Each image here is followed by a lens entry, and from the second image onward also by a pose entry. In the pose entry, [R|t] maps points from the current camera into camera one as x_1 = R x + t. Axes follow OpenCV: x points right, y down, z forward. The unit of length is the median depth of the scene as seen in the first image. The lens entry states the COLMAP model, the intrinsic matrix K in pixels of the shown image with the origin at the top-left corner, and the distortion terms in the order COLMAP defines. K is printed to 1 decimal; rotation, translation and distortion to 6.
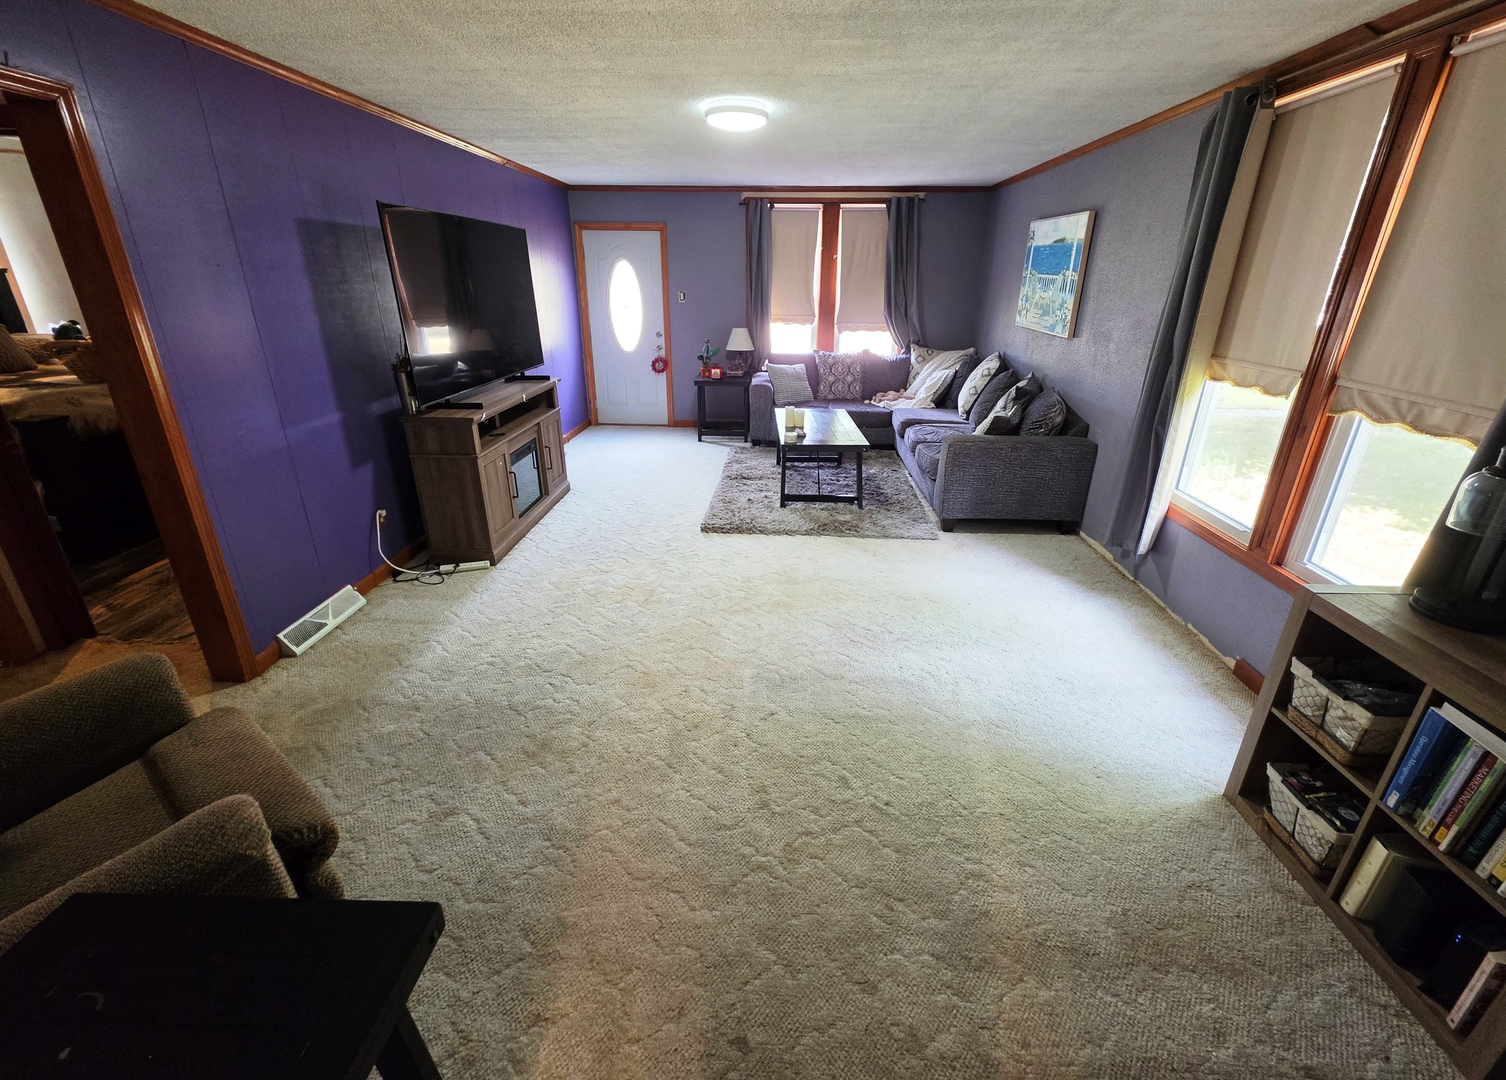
lens RADIAL K [[608.9, 0, 766.5], [0, 608.9, 505.1], [0, 0, 1]] dist [0.000288, 0.000153]
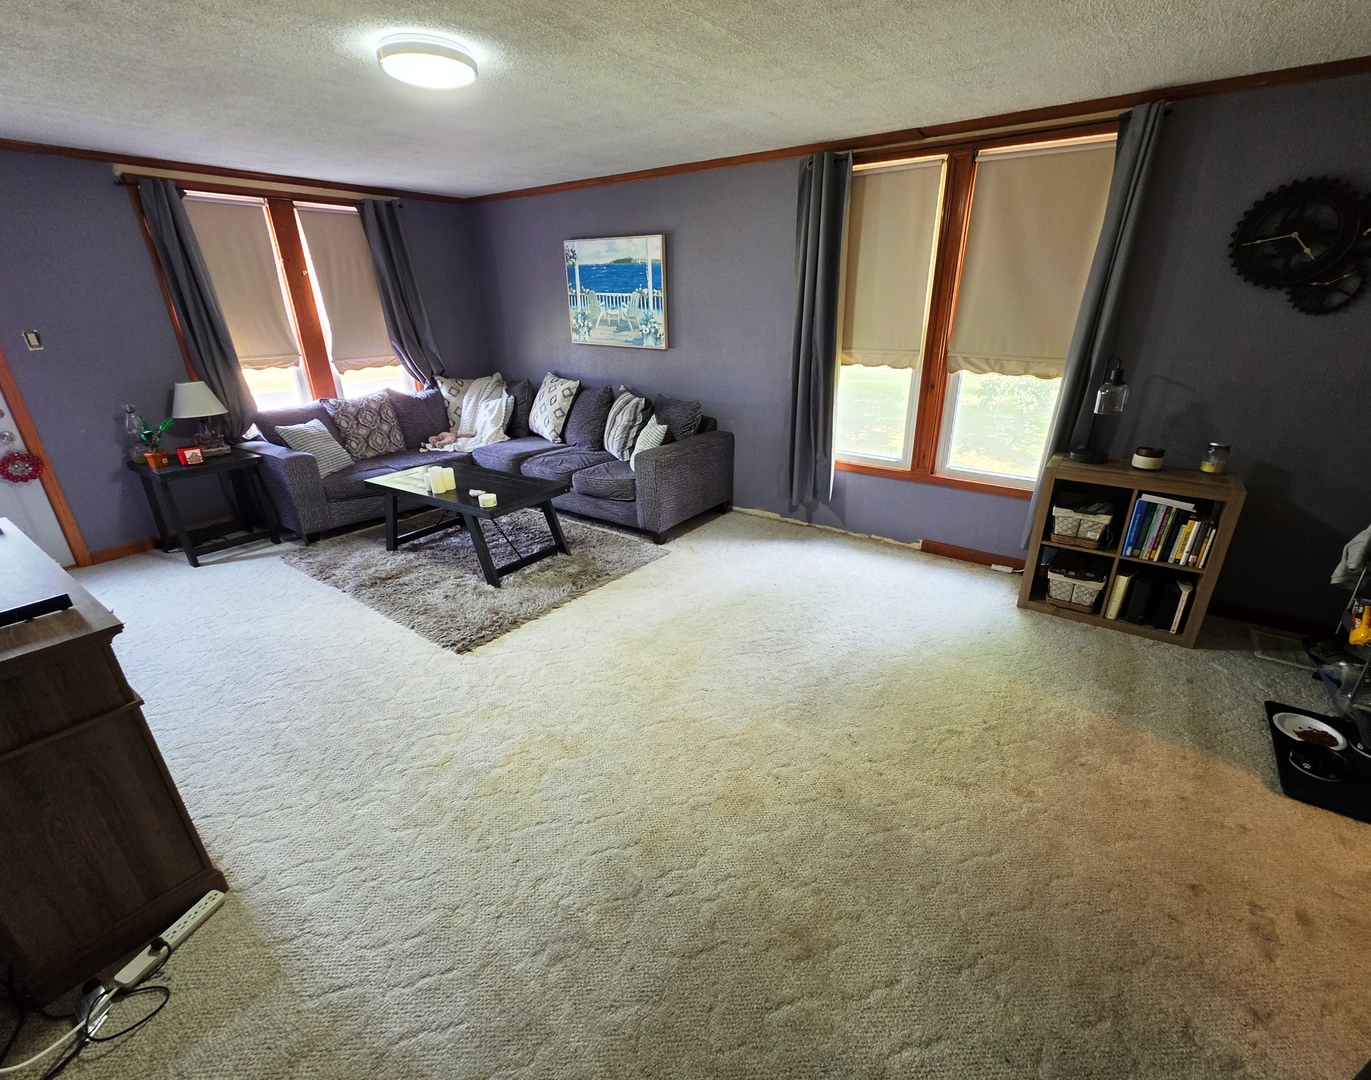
lens RADIAL K [[604.0, 0, 713.6], [0, 604.0, 545.9], [0, 0, 1]] dist [-0.001408, 0.000194]
pose [[0.547655, -0.330516, 0.768657, -0.408532], [0.308161, 0.933771, 0.181955, -0.103478], [-0.777889, 0.137222, 0.613237, 0.278262]]
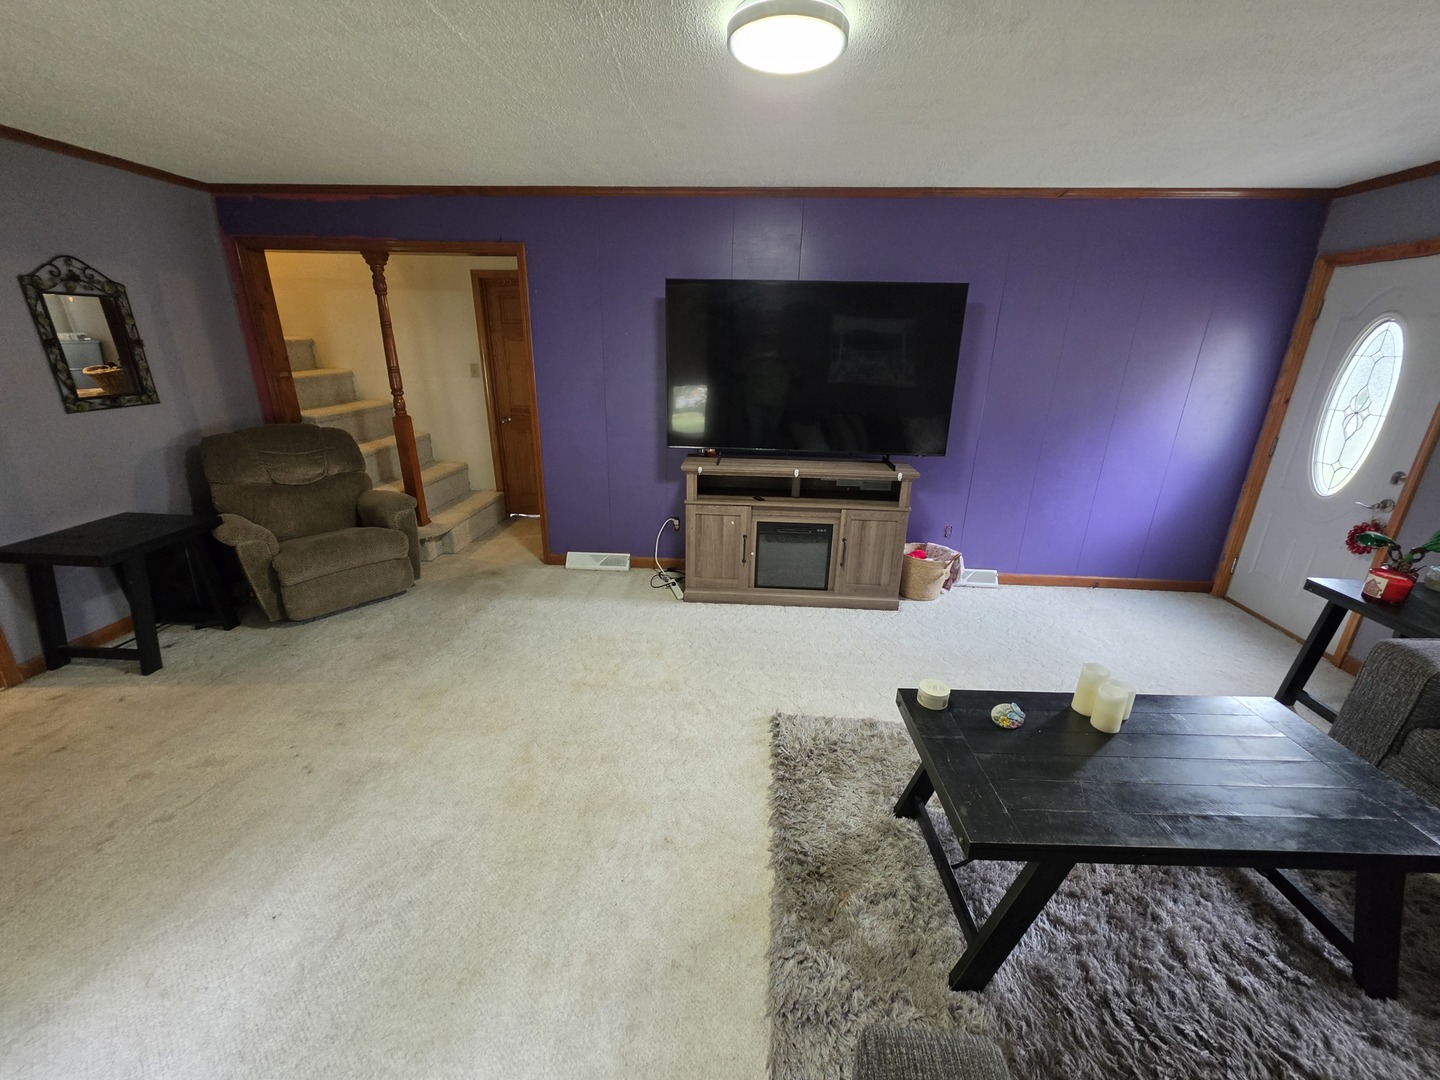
lens RADIAL K [[575.1, 0, 720.0], [0, 575.1, 540.0], [0, 0, 1]] dist [-0.002243, -0.000036]
pose [[-0.034610, 0.318274, -0.947367, 0.391726], [-0.369003, 0.876885, 0.308076, -0.269444], [0.928784, 0.360243, 0.087095, 0.740350]]
